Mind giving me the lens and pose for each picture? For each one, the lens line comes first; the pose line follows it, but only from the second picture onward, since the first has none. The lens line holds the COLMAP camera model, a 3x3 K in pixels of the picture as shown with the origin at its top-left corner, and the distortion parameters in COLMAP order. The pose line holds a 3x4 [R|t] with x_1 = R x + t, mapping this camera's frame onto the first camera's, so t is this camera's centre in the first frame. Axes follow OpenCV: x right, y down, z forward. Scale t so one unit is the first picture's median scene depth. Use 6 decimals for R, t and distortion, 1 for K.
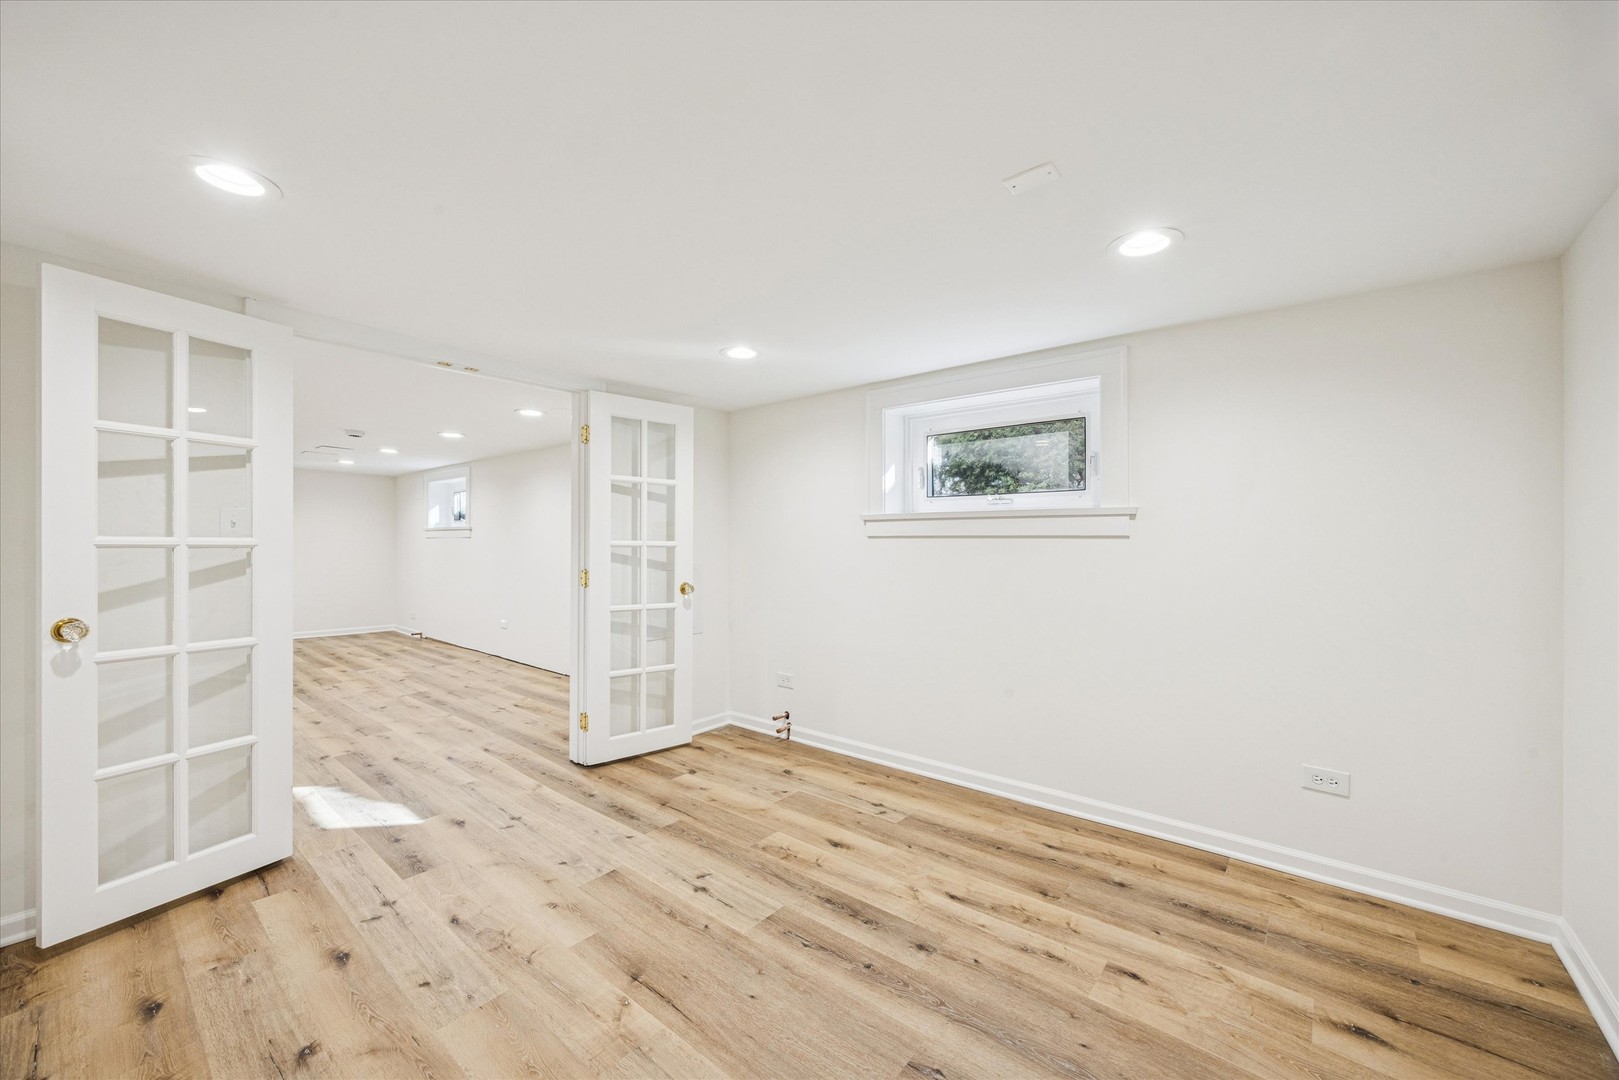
lens RADIAL K [[616.7, 0, 819.4], [0, 616.7, 537.9], [0, 0, 1]] dist [-0.003656, 0.000150]
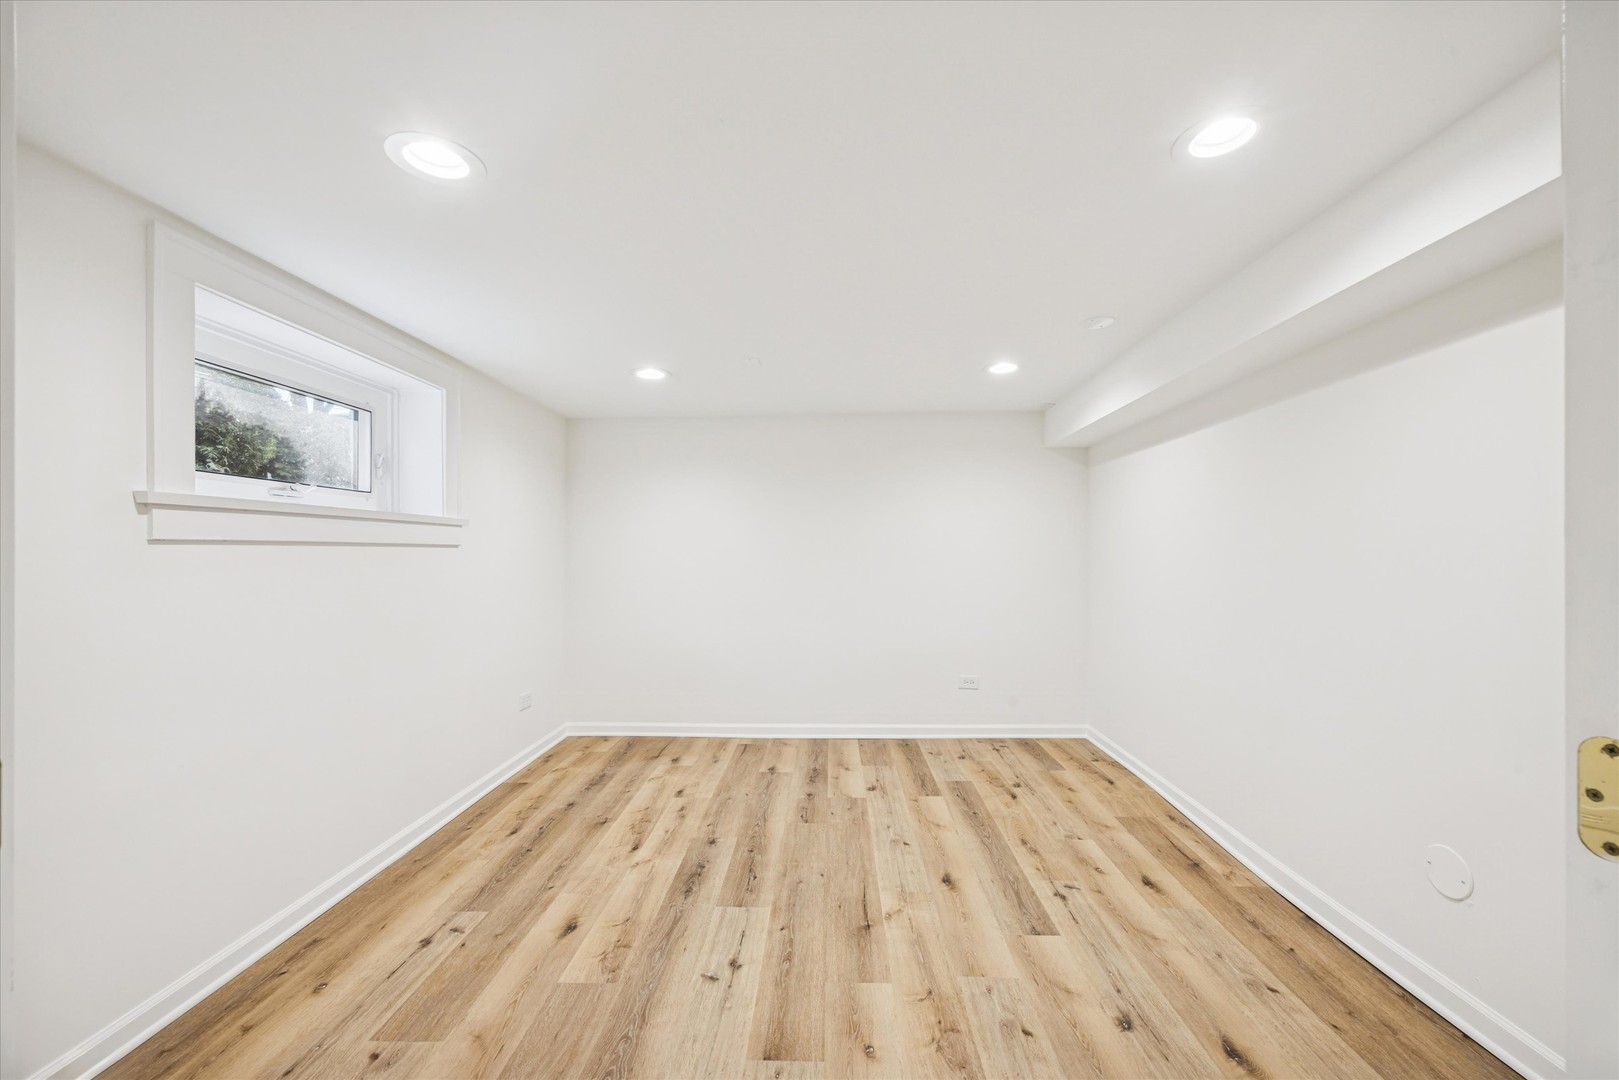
lens RADIAL K [[616.7, 0, 816.9], [0, 616.7, 548.7], [0, 0, 1]] dist [-0.003656, 0.000150]
pose [[-0.609324, -0.000641, 0.792921, -0.963341], [-0.005920, 0.999975, -0.003741, 0.004548], [-0.792899, -0.006973, -0.609313, 1.482481]]
